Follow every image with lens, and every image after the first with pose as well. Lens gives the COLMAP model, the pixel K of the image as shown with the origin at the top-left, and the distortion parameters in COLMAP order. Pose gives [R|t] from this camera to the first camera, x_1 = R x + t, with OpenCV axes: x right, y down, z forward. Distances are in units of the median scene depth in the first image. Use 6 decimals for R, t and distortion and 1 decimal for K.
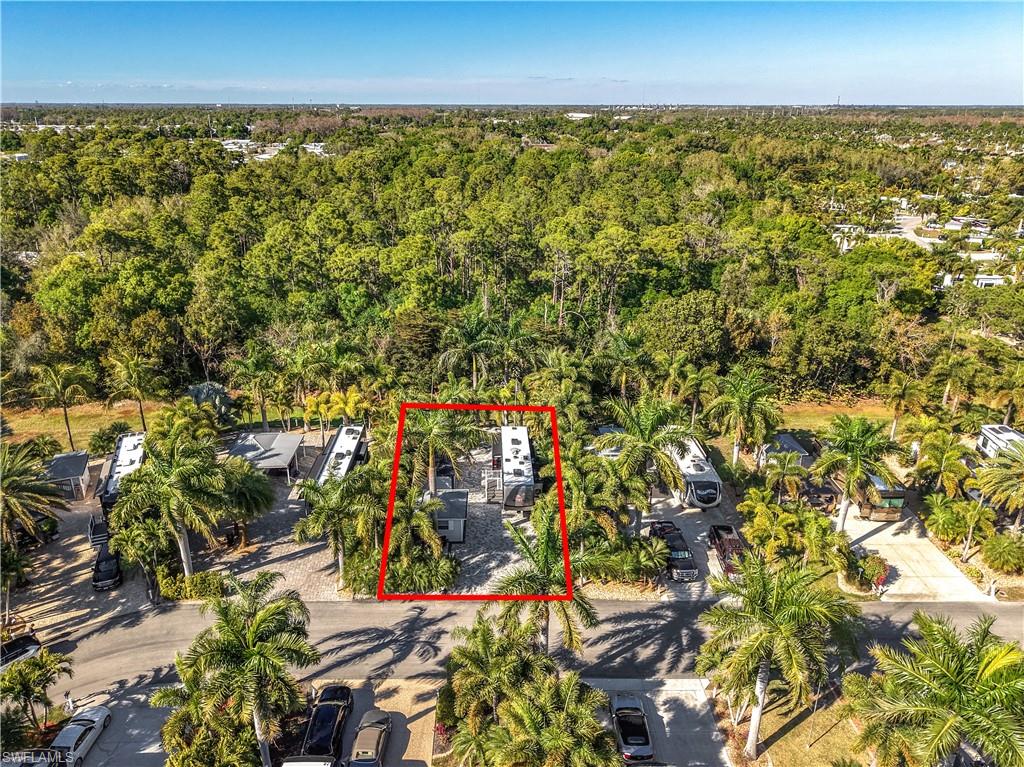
lens RADIAL K [[715.6, 0, 511.4], [0, 715.6, 364.3], [0, 0, 1]] dist [0.036415, -0.001578]
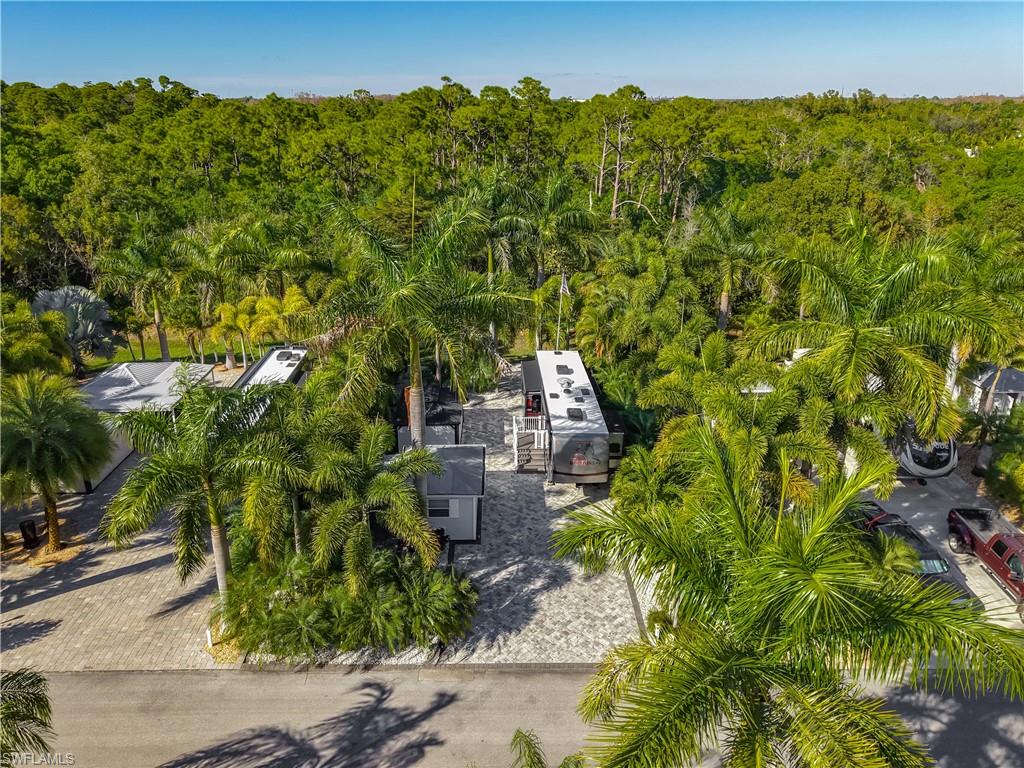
lens RADIAL K [[718.2, 0, 508.4], [0, 718.2, 341.1], [0, 0, 1]] dist [0.010521, 0.001954]
pose [[0.999974, -0.003136, -0.006422, -0.037903], [0.002932, 0.999501, -0.031450, 0.110189], [0.006517, 0.031430, 0.999485, 0.439091]]
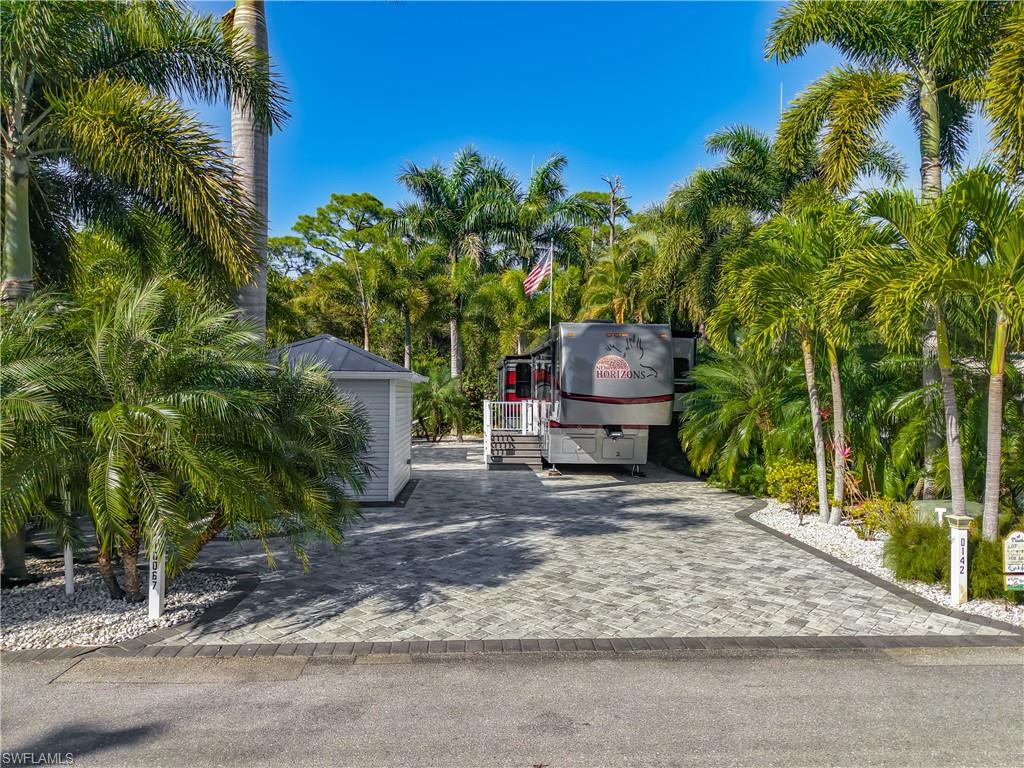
lens RADIAL K [[694.4, 0, 518.0], [0, 694.4, 386.4], [0, 0, 1]] dist [0.006857, -0.001575]
pose [[0.999057, -0.005170, 0.043120, -0.035568], [0.020676, 0.929758, -0.367589, 0.274647], [-0.038191, 0.368134, 0.928988, 0.728822]]
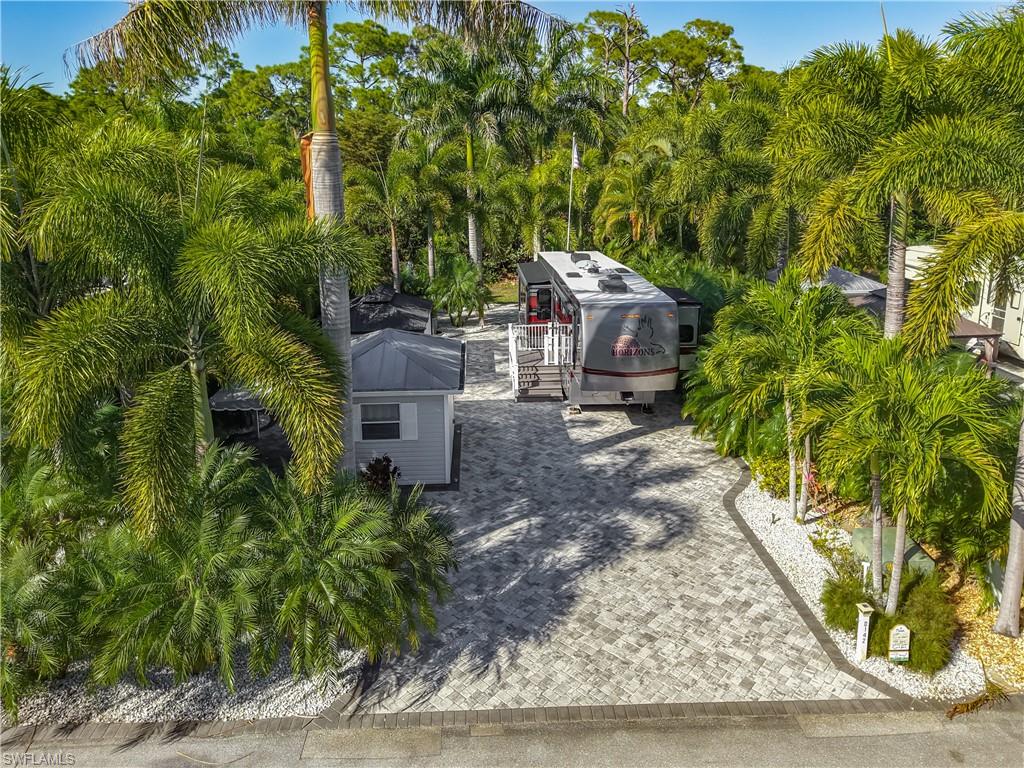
lens RADIAL K [[727.9, 0, 500.1], [0, 727.9, 290.8], [0, 0, 1]] dist [0.002902, -0.000355]
pose [[0.999655, -0.024522, 0.009366, -0.045763], [0.025809, 0.983306, -0.180121, 0.208930], [-0.004792, 0.180300, 0.983600, 0.655156]]
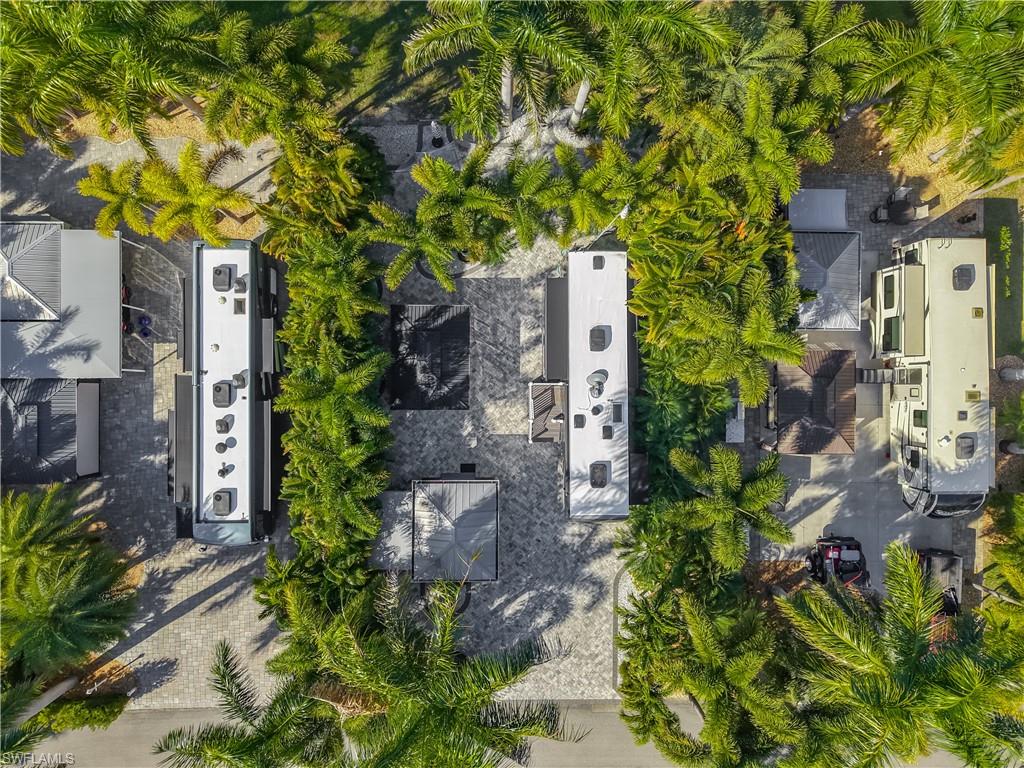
lens RADIAL K [[698.4, 0, 507.4], [0, 698.4, 399.3], [0, 0, 1]] dist [0.003712, -0.000956]
pose [[0.999324, 0.028134, 0.023677, -0.065954], [-0.032006, 0.348499, 0.936763, -0.312983], [0.018104, -0.936887, 0.349164, 0.861709]]
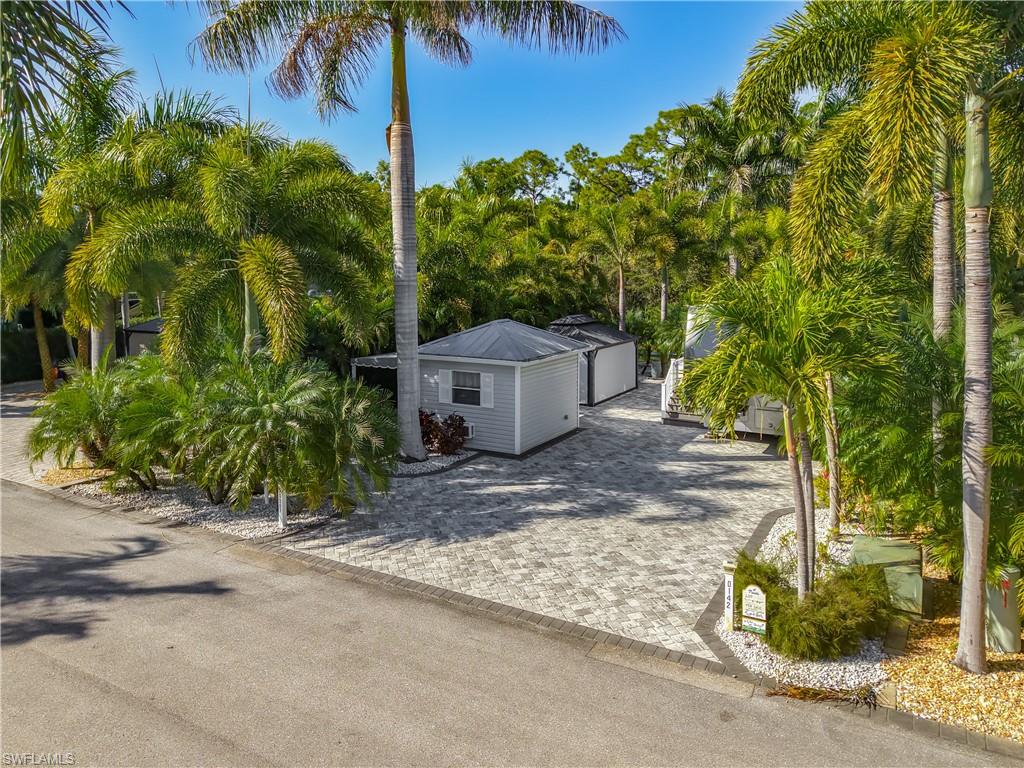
lens RADIAL K [[724.2, 0, 512.9], [0, 724.2, 317.4], [0, 0, 1]] dist [0.002455, -0.000470]
pose [[0.864921, 0.023173, -0.501372, 0.076085], [-0.173444, 0.951192, -0.255247, 0.251734], [0.470986, 0.307728, 0.826726, 0.679773]]
